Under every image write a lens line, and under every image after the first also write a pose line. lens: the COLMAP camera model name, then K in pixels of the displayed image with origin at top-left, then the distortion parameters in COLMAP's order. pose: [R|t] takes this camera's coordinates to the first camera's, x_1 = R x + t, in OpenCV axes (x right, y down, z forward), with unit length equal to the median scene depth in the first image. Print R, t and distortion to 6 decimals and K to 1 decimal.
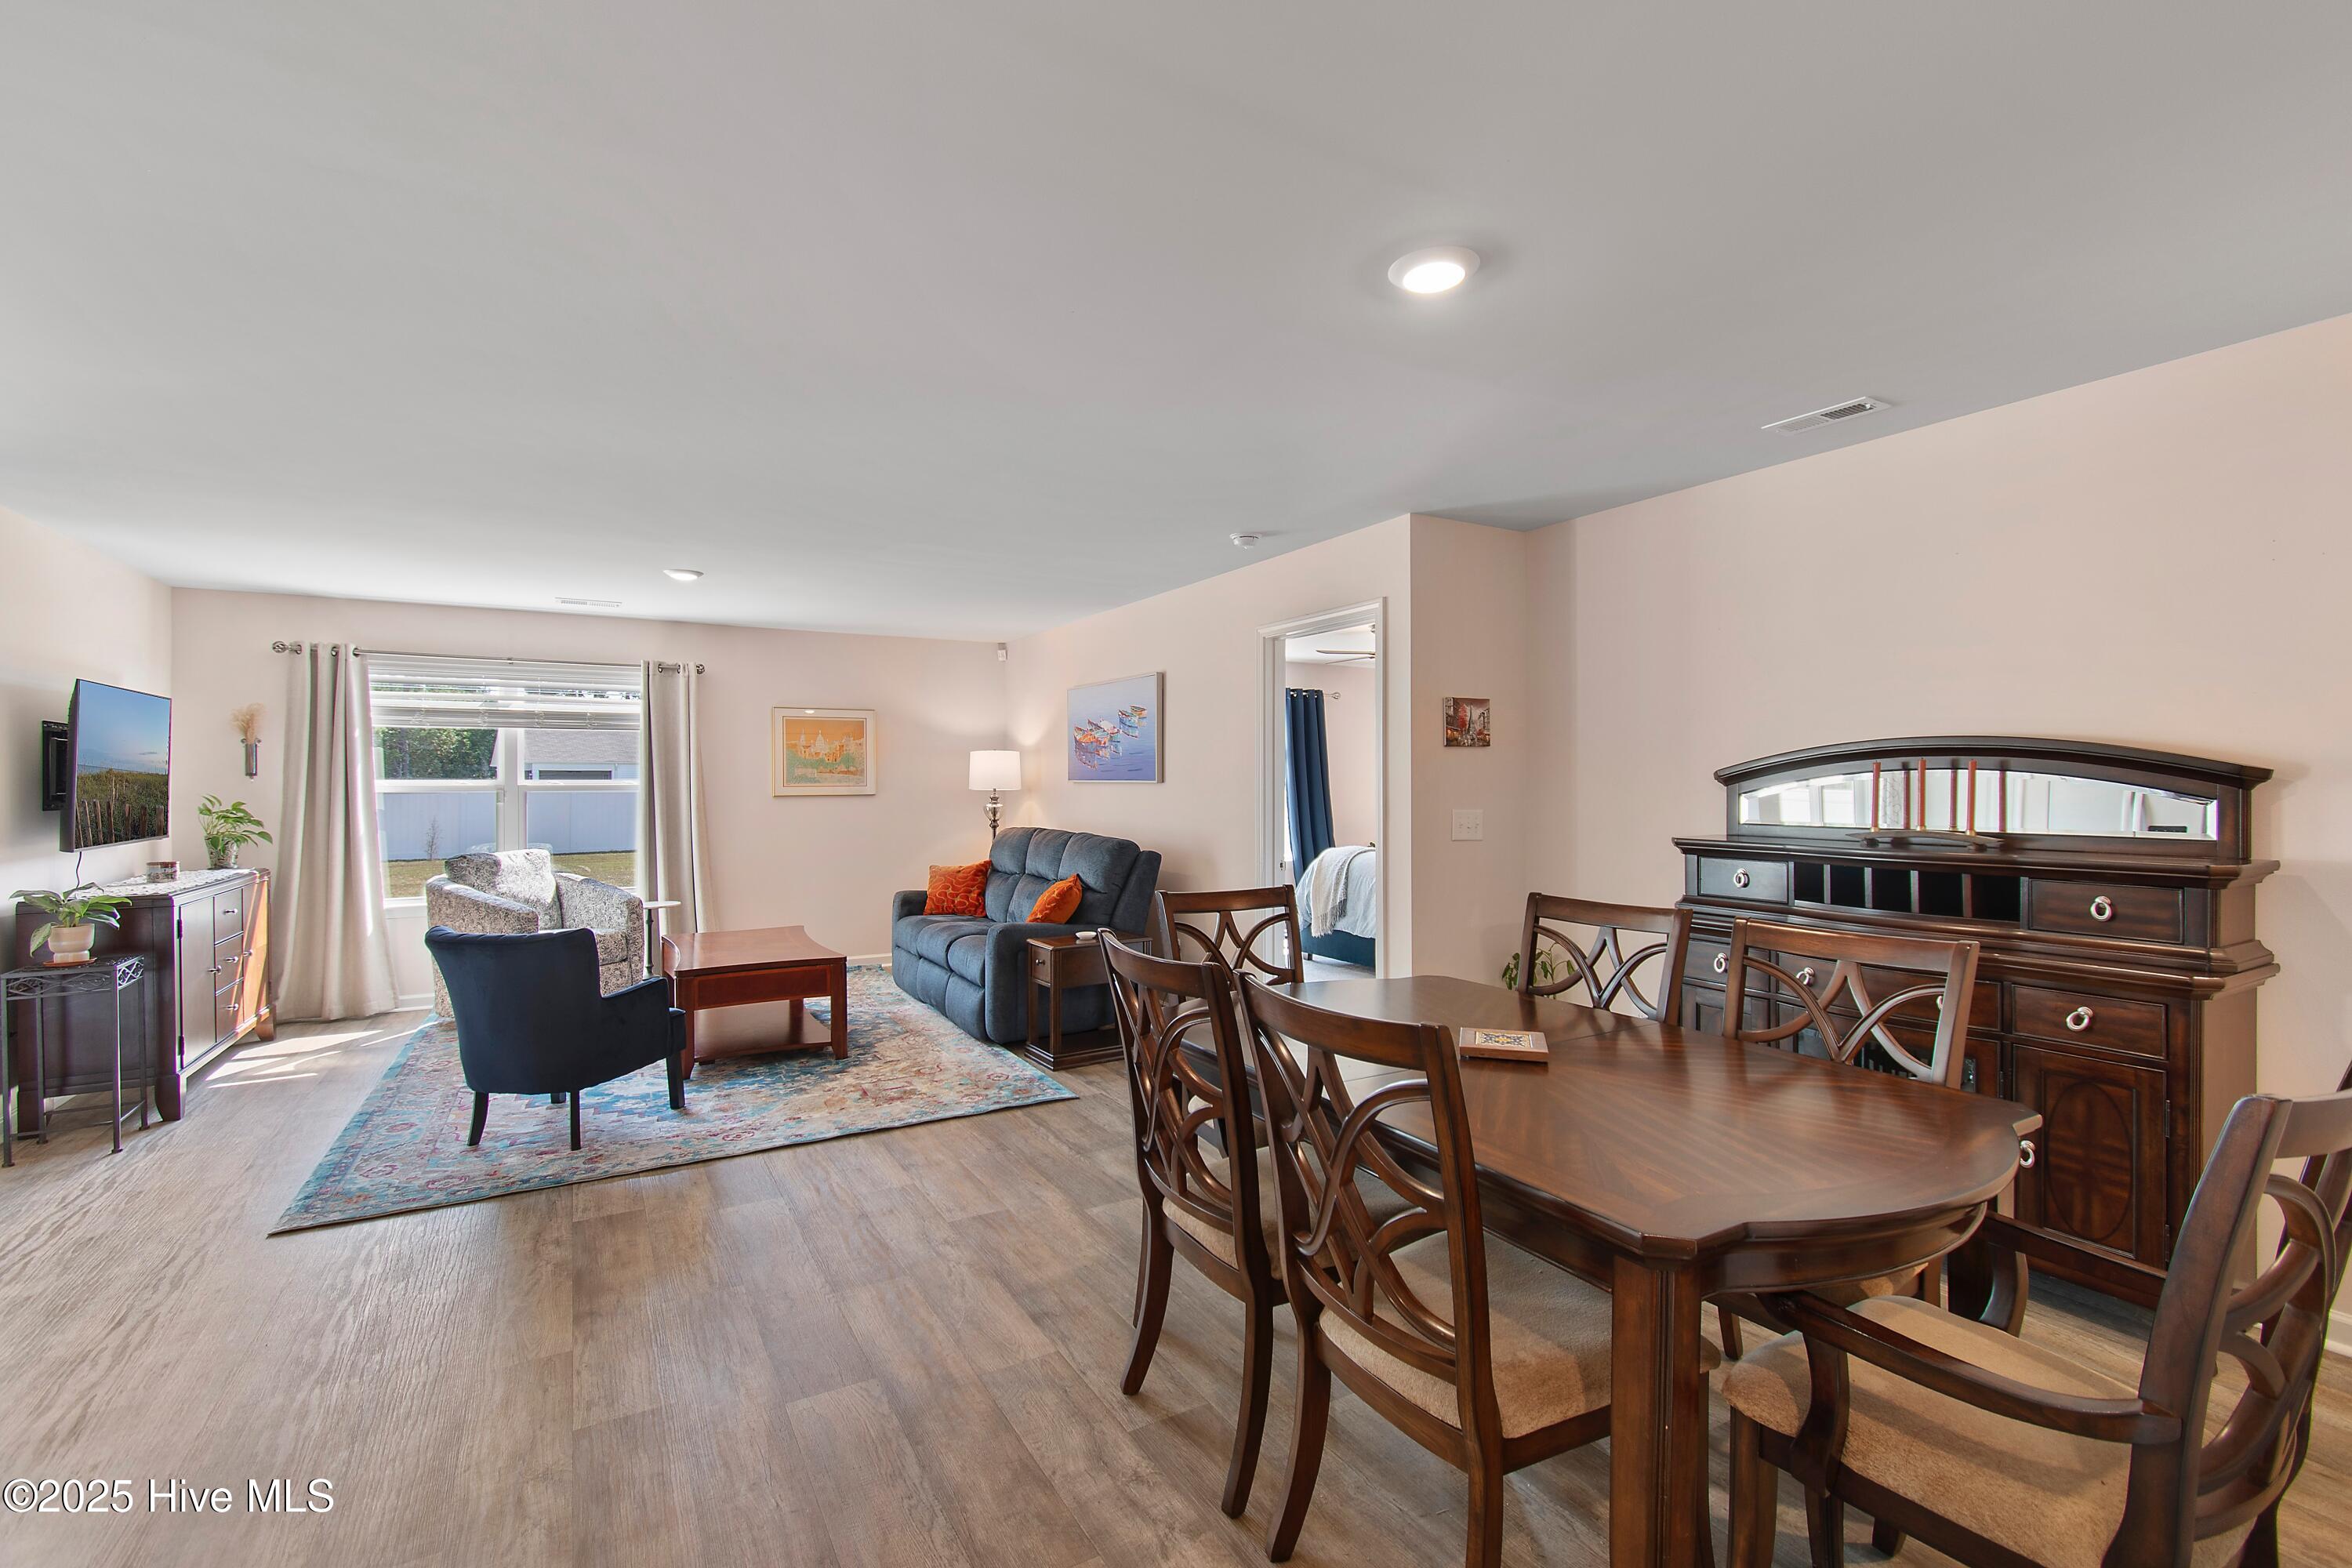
lens RADIAL K [[1036.1, 0, 1171.4], [0, 1036.1, 786.1], [0, 0, 1]] dist [0.002195, 0.000090]
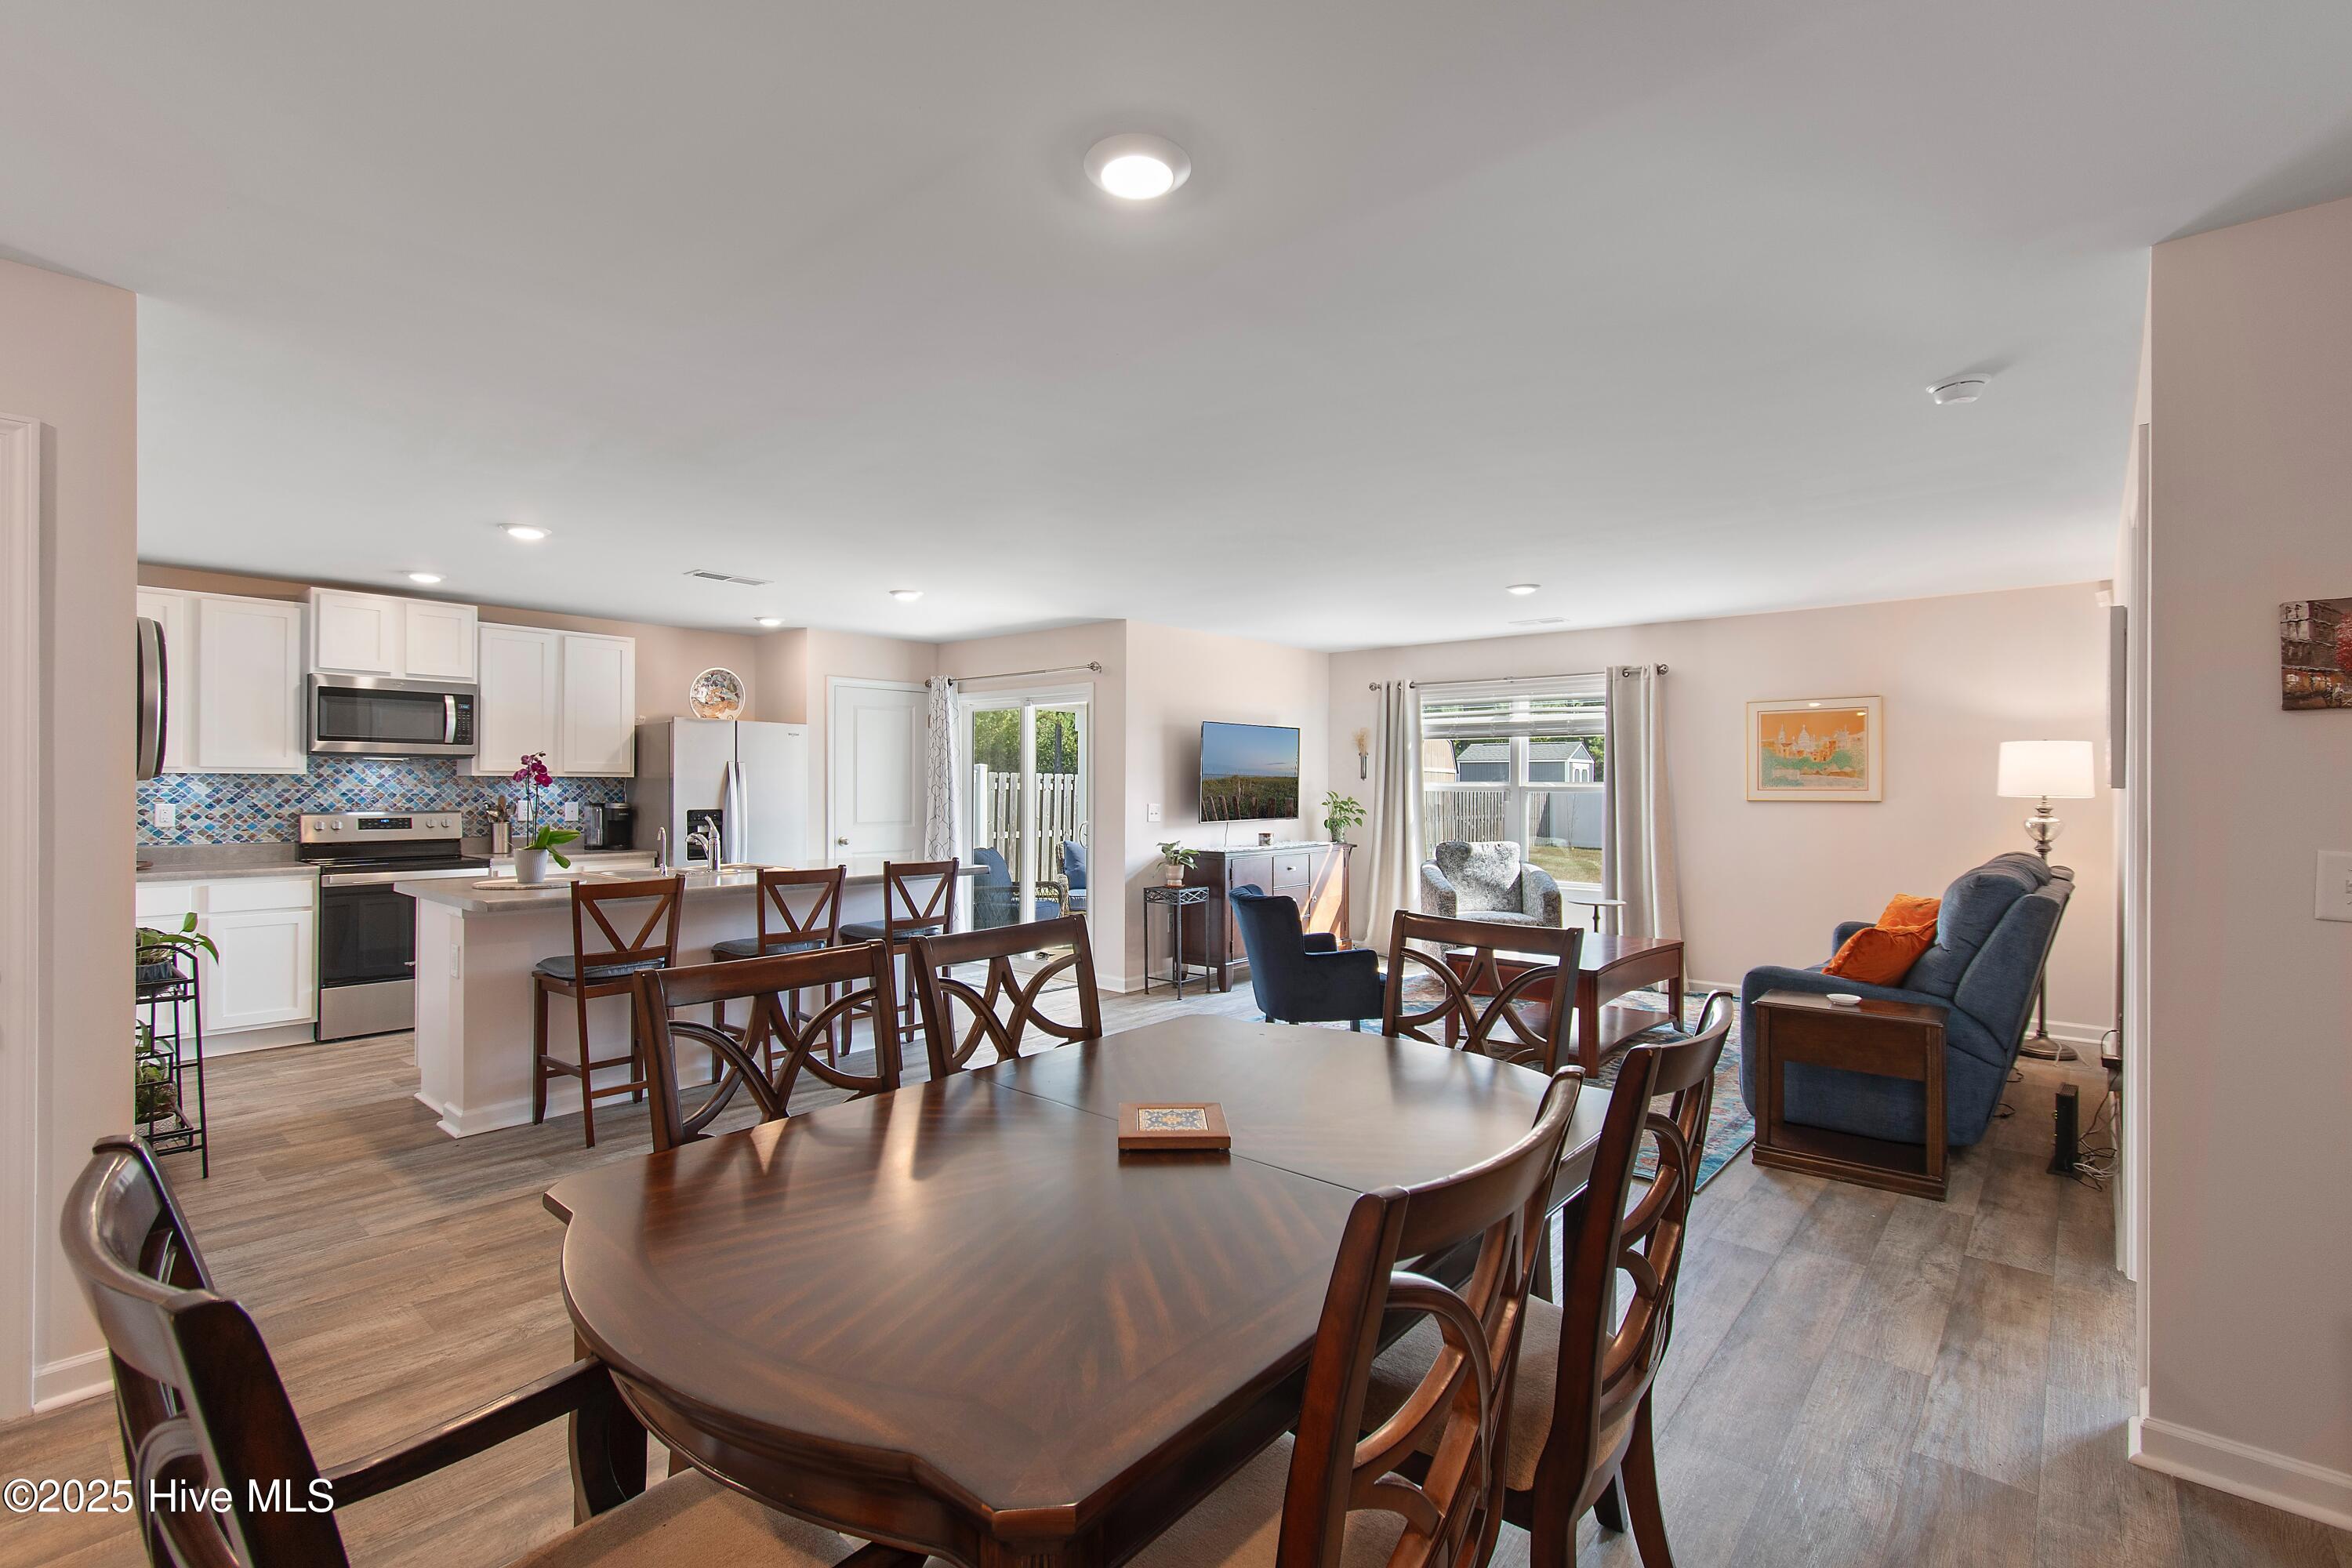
lens RADIAL K [[1048.6, 0, 1176.0], [0, 1048.6, 784.0], [0, 0, 1]] dist [0.002153, -0.000702]
pose [[0.326723, 0.004091, -0.945111, 0.490188], [-0.008594, 0.999962, 0.001358, -0.002272], [0.945081, 0.007679, 0.326745, 0.352327]]
